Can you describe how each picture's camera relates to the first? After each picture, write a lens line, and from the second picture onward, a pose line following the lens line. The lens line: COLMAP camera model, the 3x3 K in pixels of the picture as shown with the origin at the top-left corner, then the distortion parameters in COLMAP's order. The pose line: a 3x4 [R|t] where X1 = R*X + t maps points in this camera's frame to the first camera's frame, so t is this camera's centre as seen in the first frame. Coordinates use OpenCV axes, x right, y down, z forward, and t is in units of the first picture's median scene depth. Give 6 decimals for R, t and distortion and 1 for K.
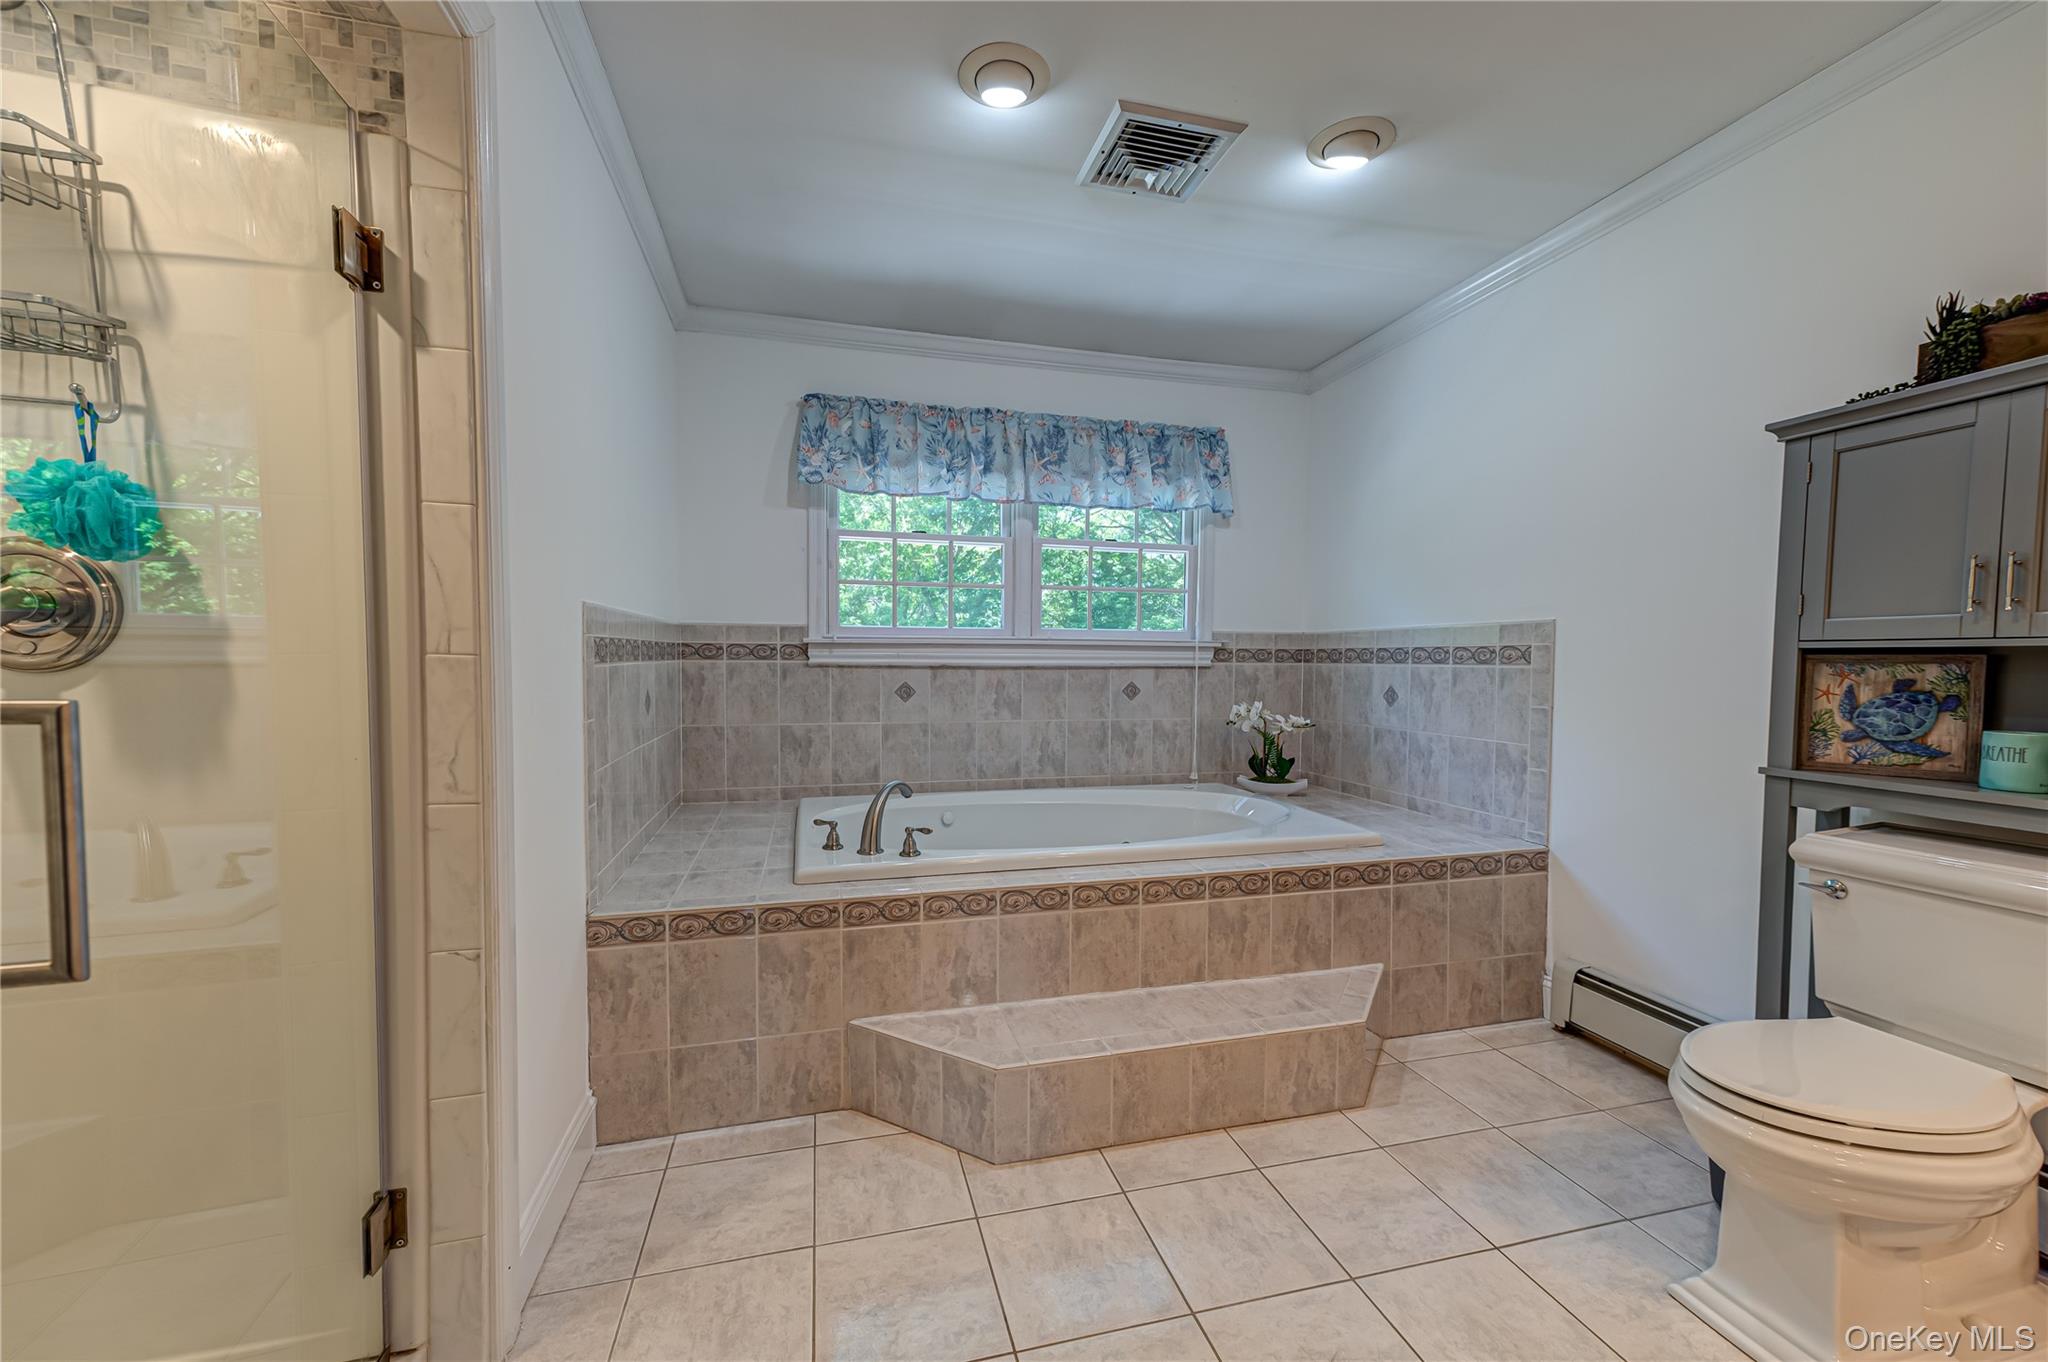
lens RADIAL K [[793.4, 0, 1019.7], [0, 793.4, 692.4], [0, 0, 1]] dist [0.016802, -0.000254]
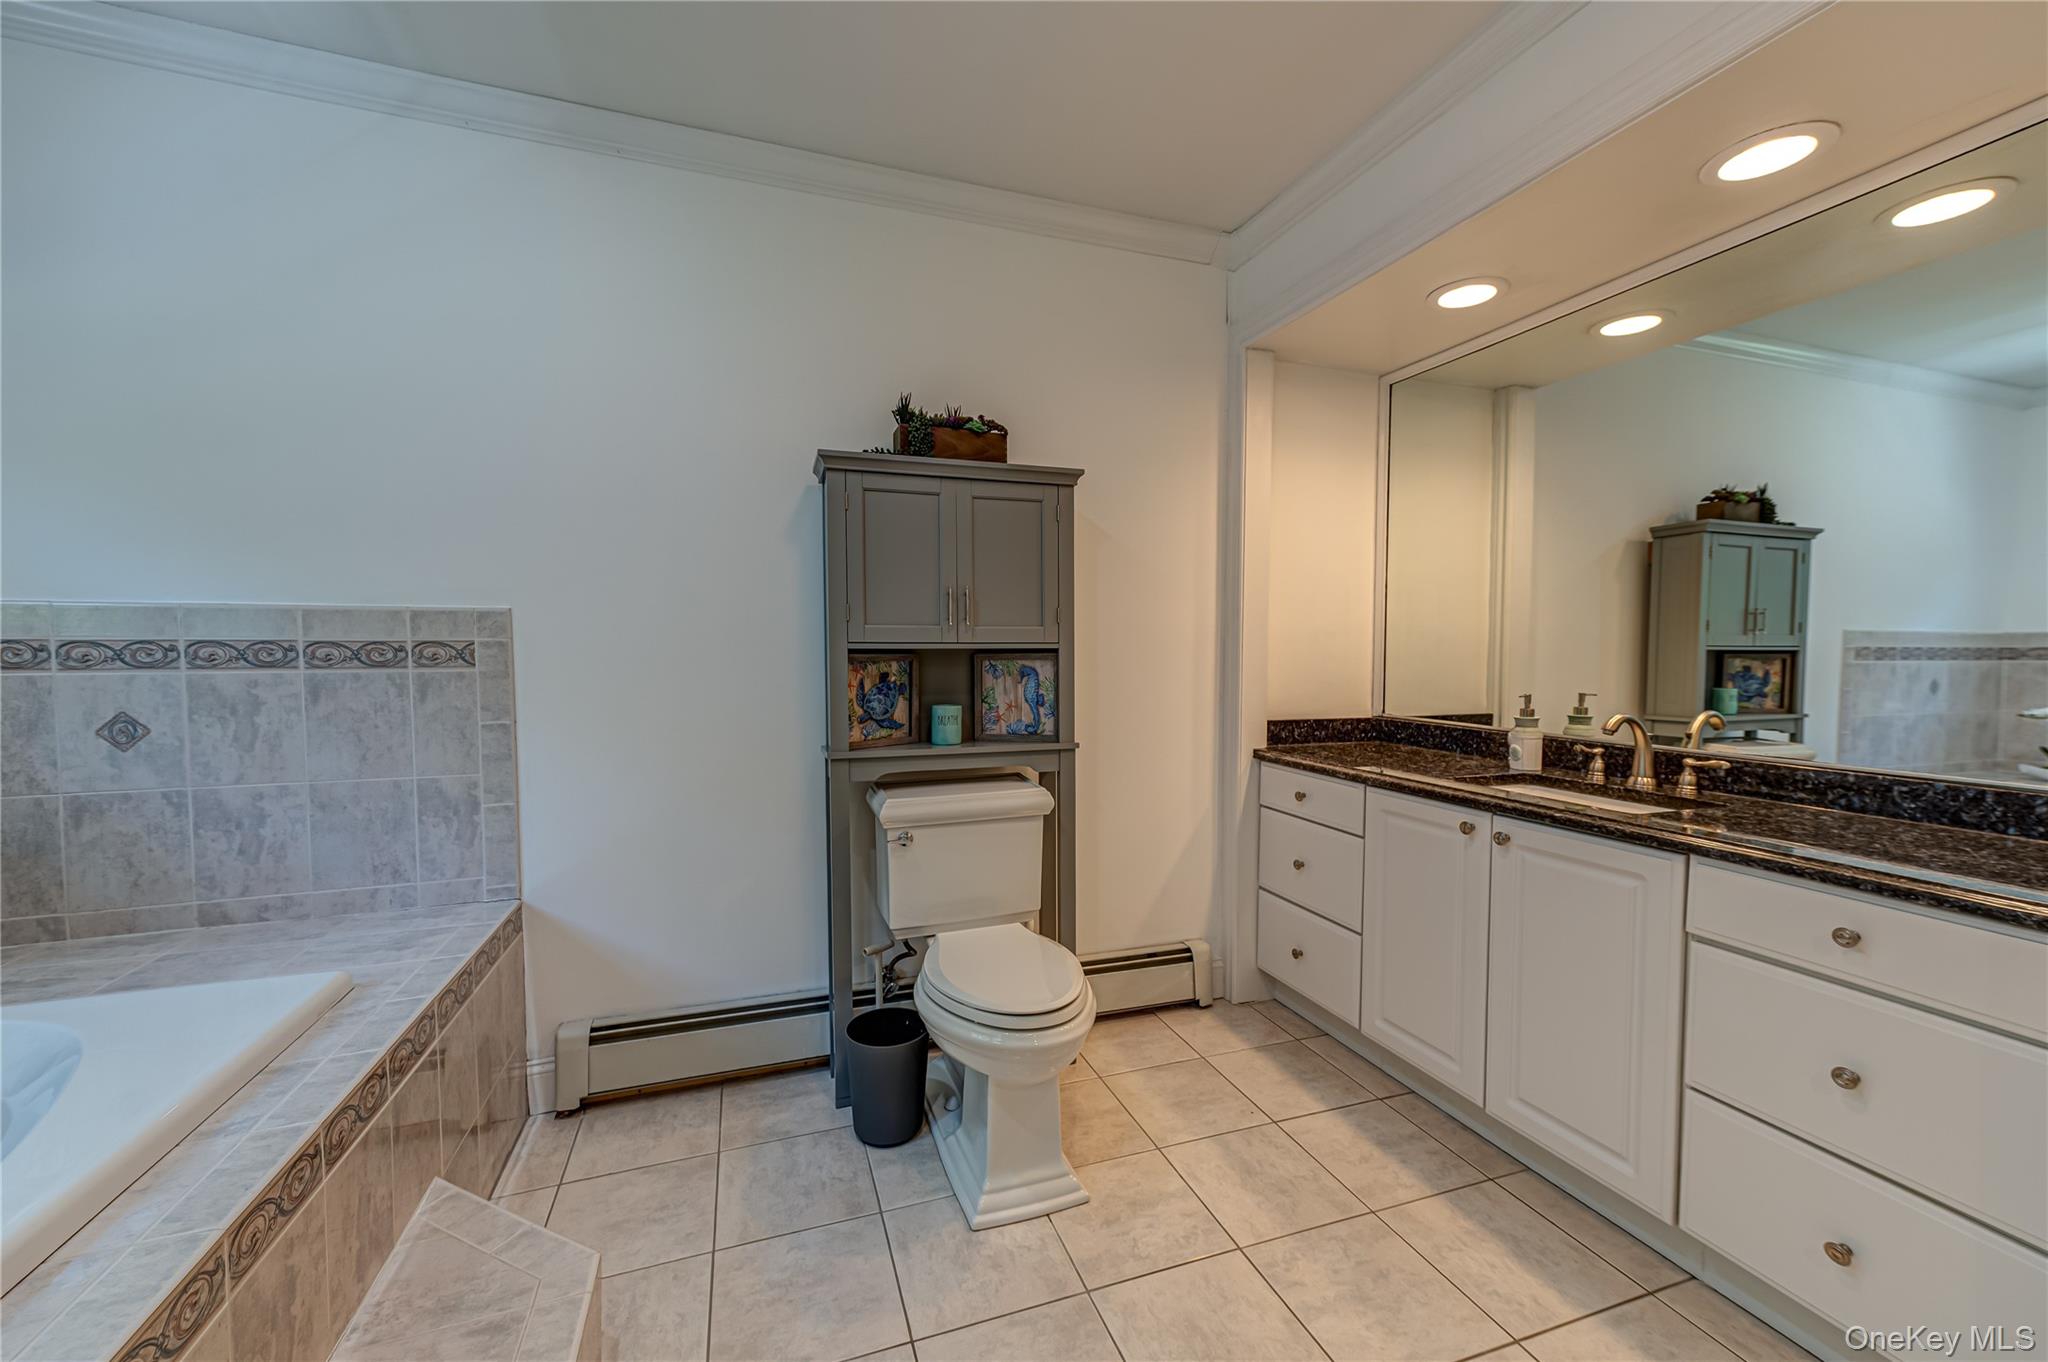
lens RADIAL K [[793.4, 0, 1019.7], [0, 793.4, 692.4], [0, 0, 1]] dist [0.016802, -0.000254]
pose [[-0.075858, -0.047190, 0.996001, -0.146394], [0.048121, 0.997542, 0.050928, -0.025229], [-0.995957, 0.051791, -0.073401, 0.559499]]
